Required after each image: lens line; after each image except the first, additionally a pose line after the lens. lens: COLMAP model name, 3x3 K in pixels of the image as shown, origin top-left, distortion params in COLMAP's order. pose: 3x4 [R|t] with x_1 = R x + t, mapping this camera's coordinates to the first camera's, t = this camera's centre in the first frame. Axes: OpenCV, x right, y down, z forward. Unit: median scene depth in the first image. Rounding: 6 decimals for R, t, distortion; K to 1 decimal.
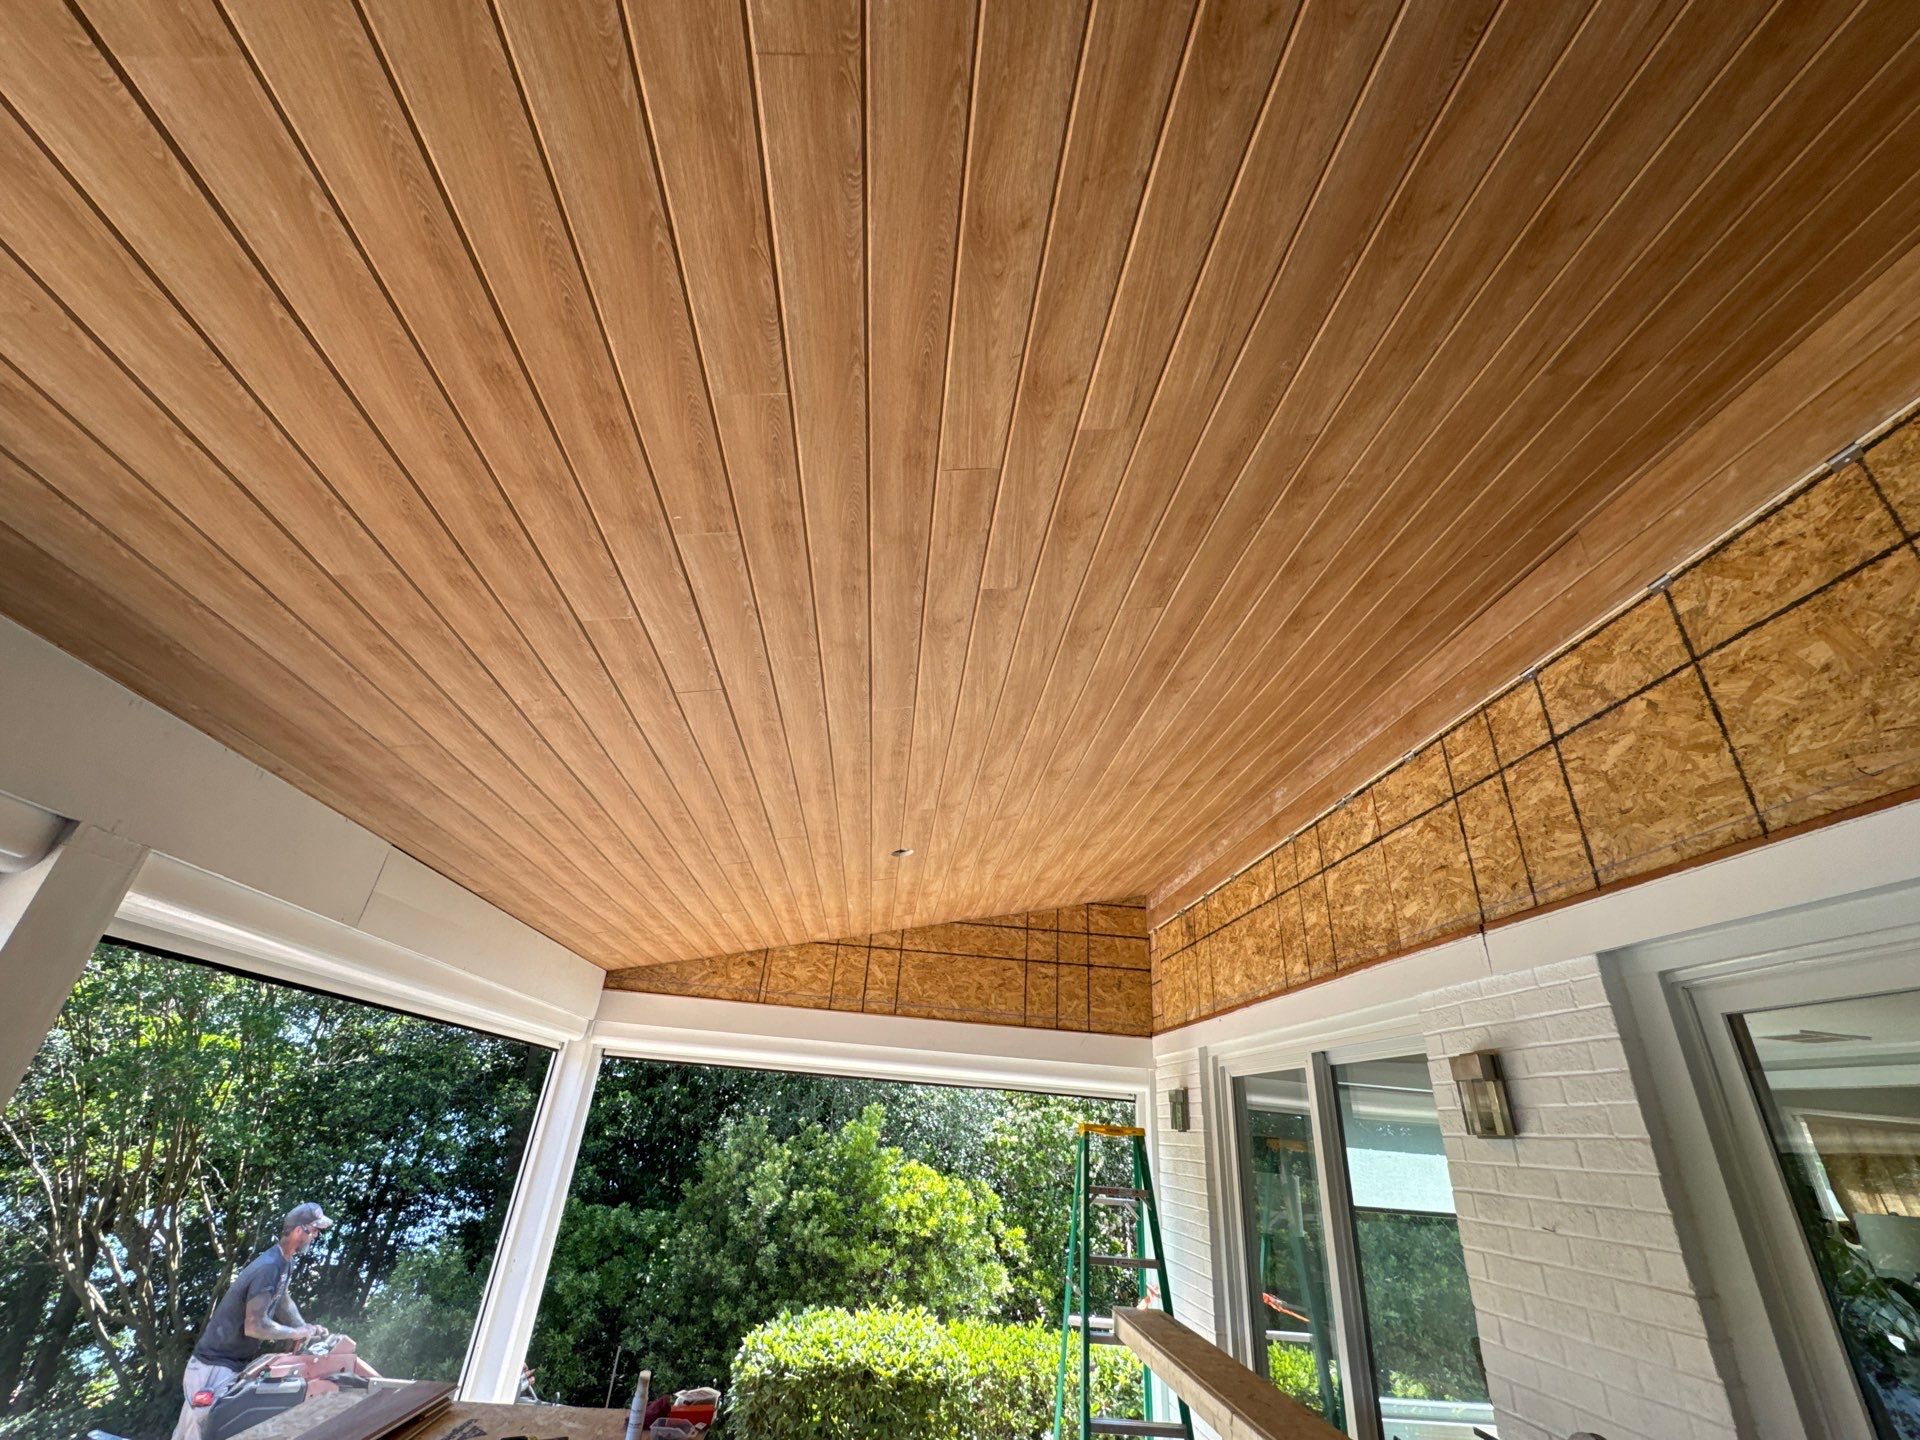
lens RADIAL K [[791.5, 0, 962.1], [0, 791.5, 717.4], [0, 0, 1]] dist [-0.003949, 0.000141]
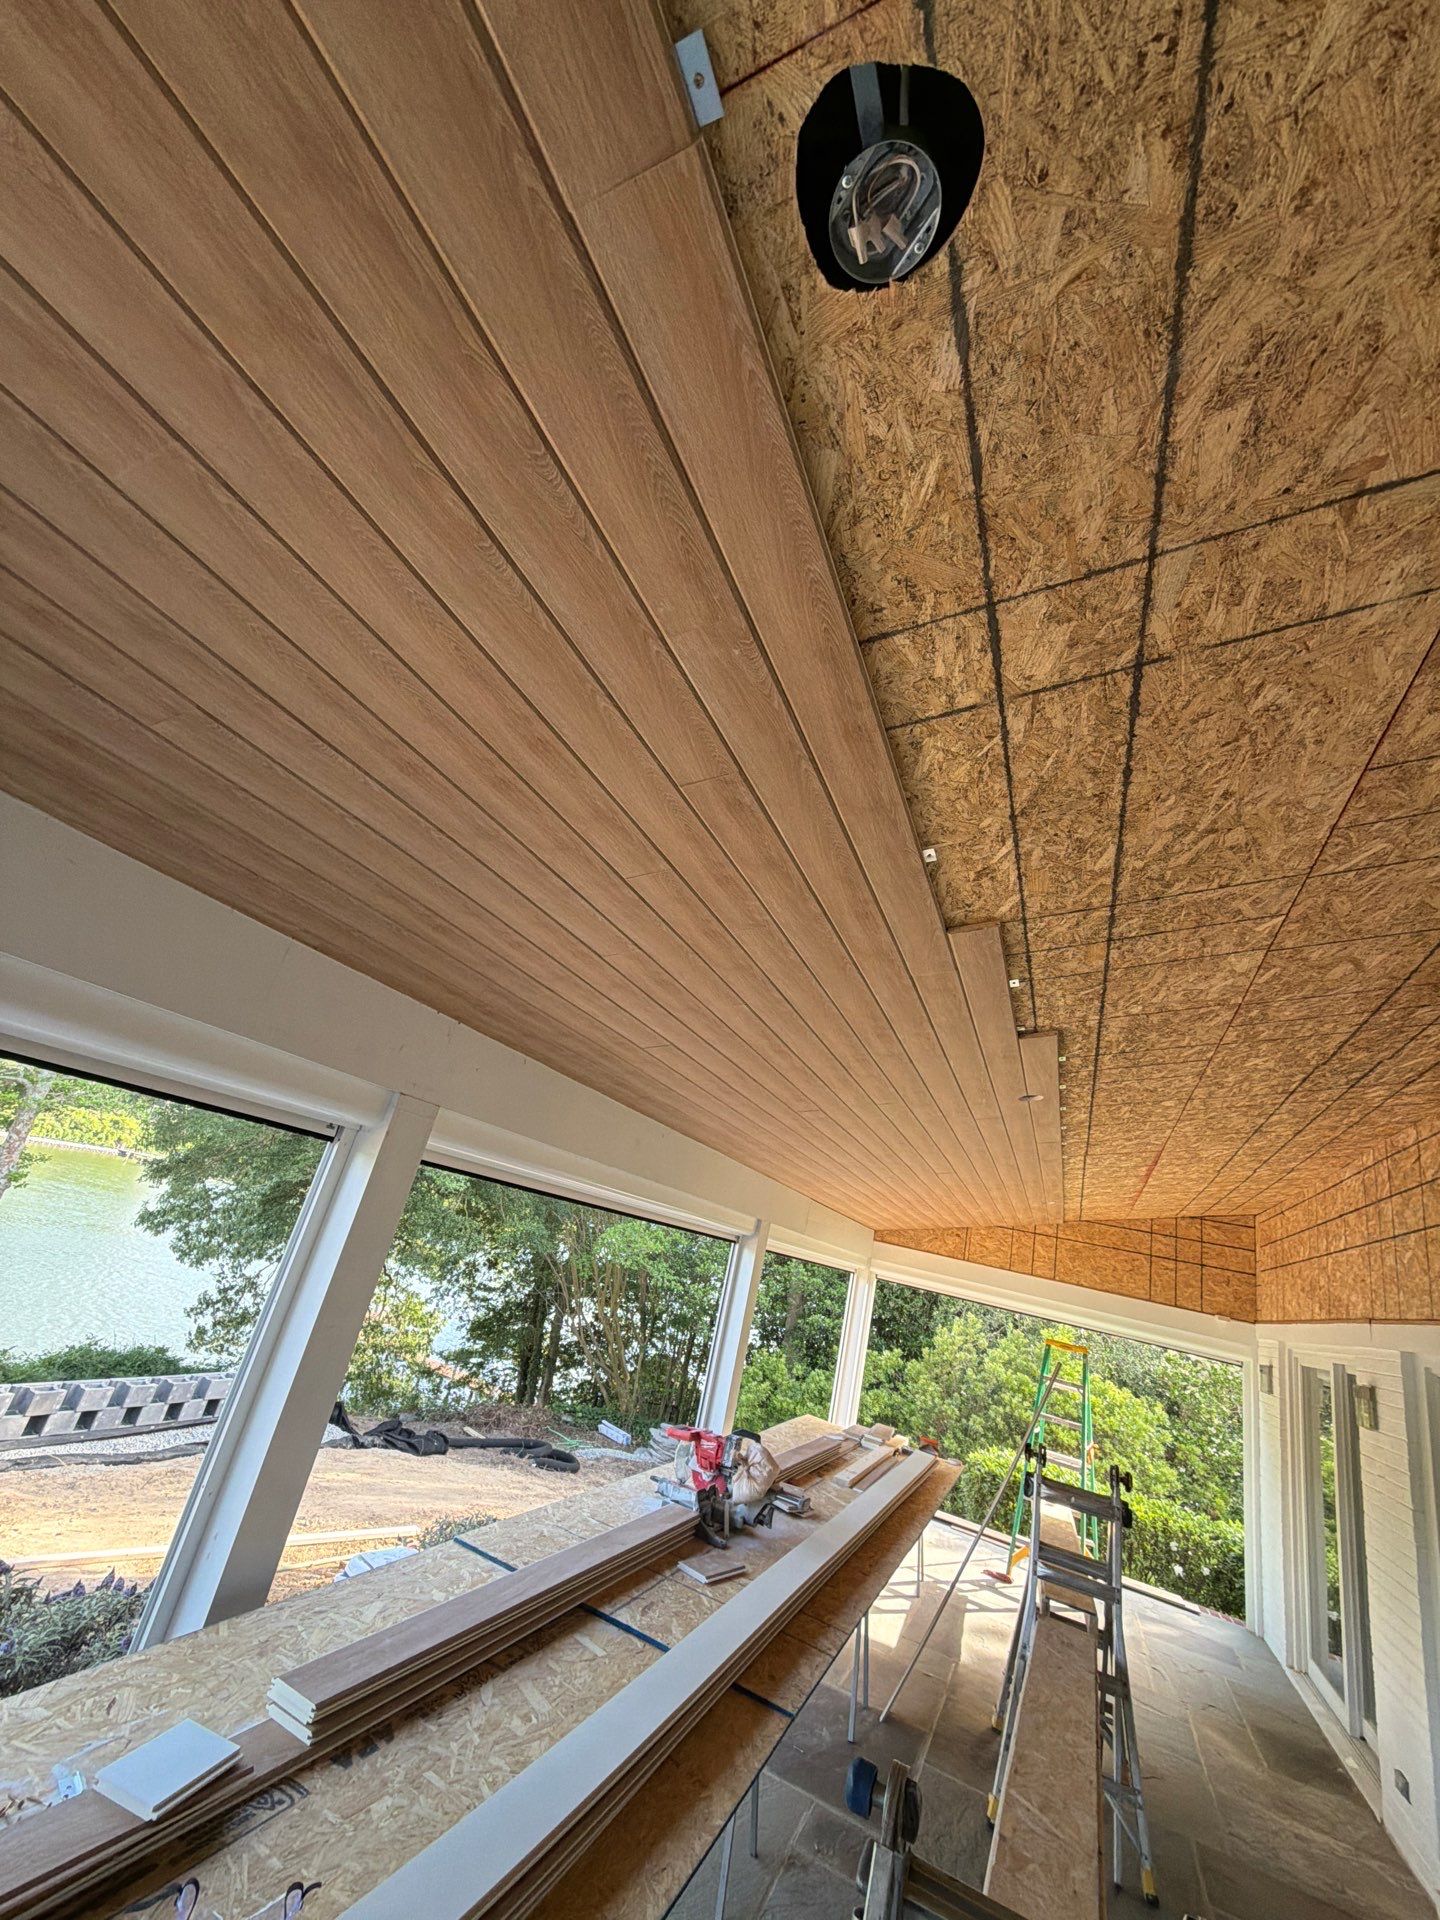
lens RADIAL K [[758.9, 0, 720.2], [0, 758.9, 956.4], [0, 0, 1]] dist [0.000089, -0.000282]
pose [[0.869347, -0.051966, -0.491463, 0.122470], [0.076469, 0.996624, 0.029886, -0.391817], [0.488251, -0.063563, 0.870386, -0.646863]]
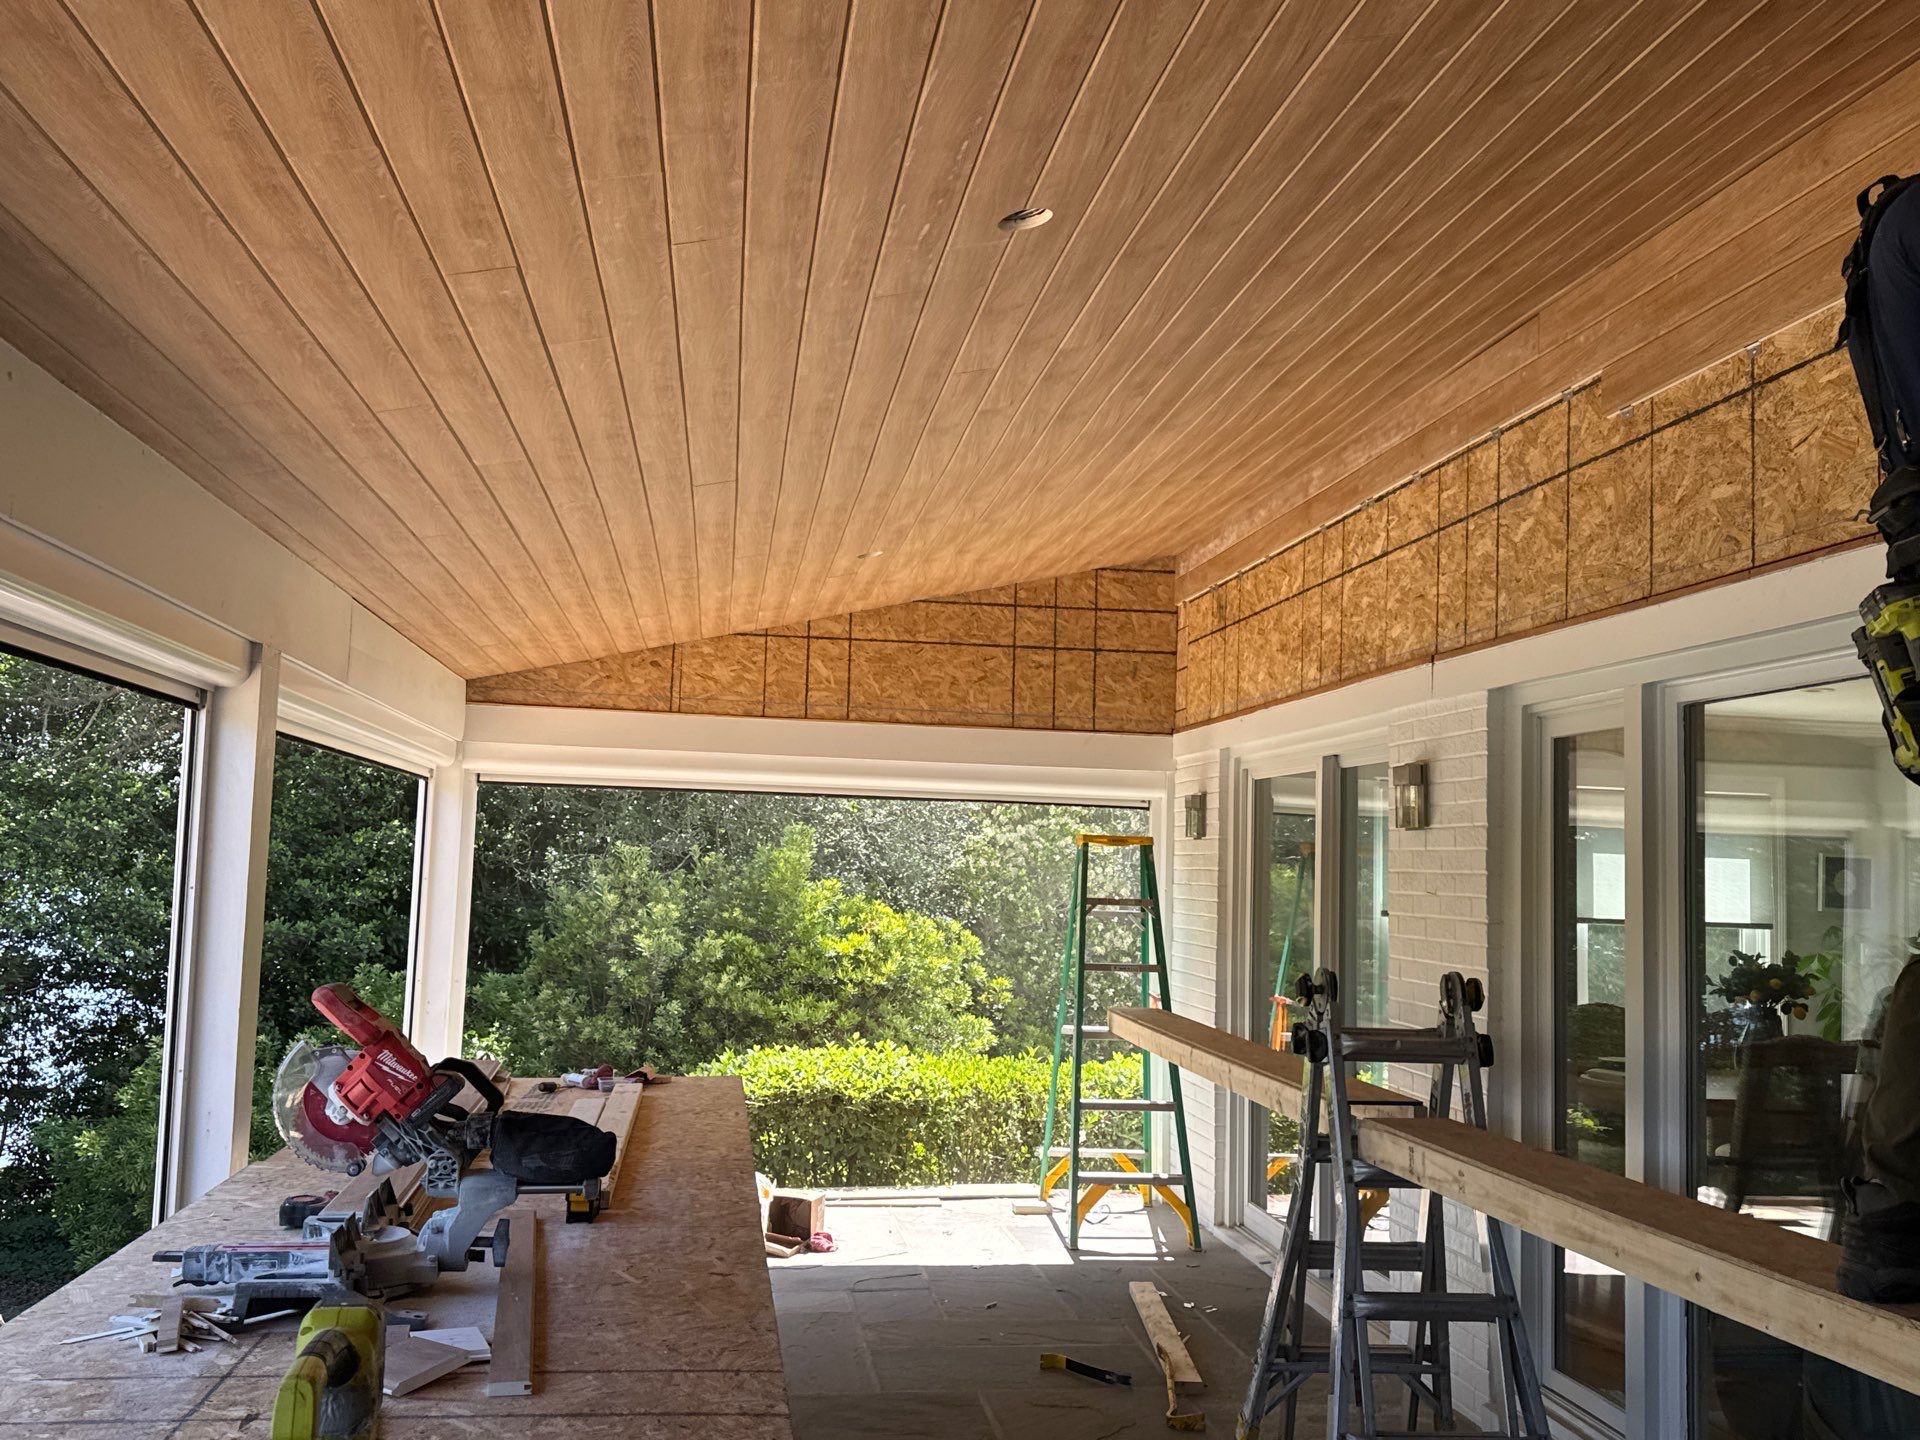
lens RADIAL K [[1675.1, 0, 946.2], [0, 1675.1, 722.1], [0, 0, 1]] dist [0.190247, -0.390386]
pose [[0.998711, -0.034614, 0.037119, -0.053691], [0.017544, 0.921717, 0.387466, -0.290360], [-0.047625, -0.386316, 0.921136, -0.590060]]
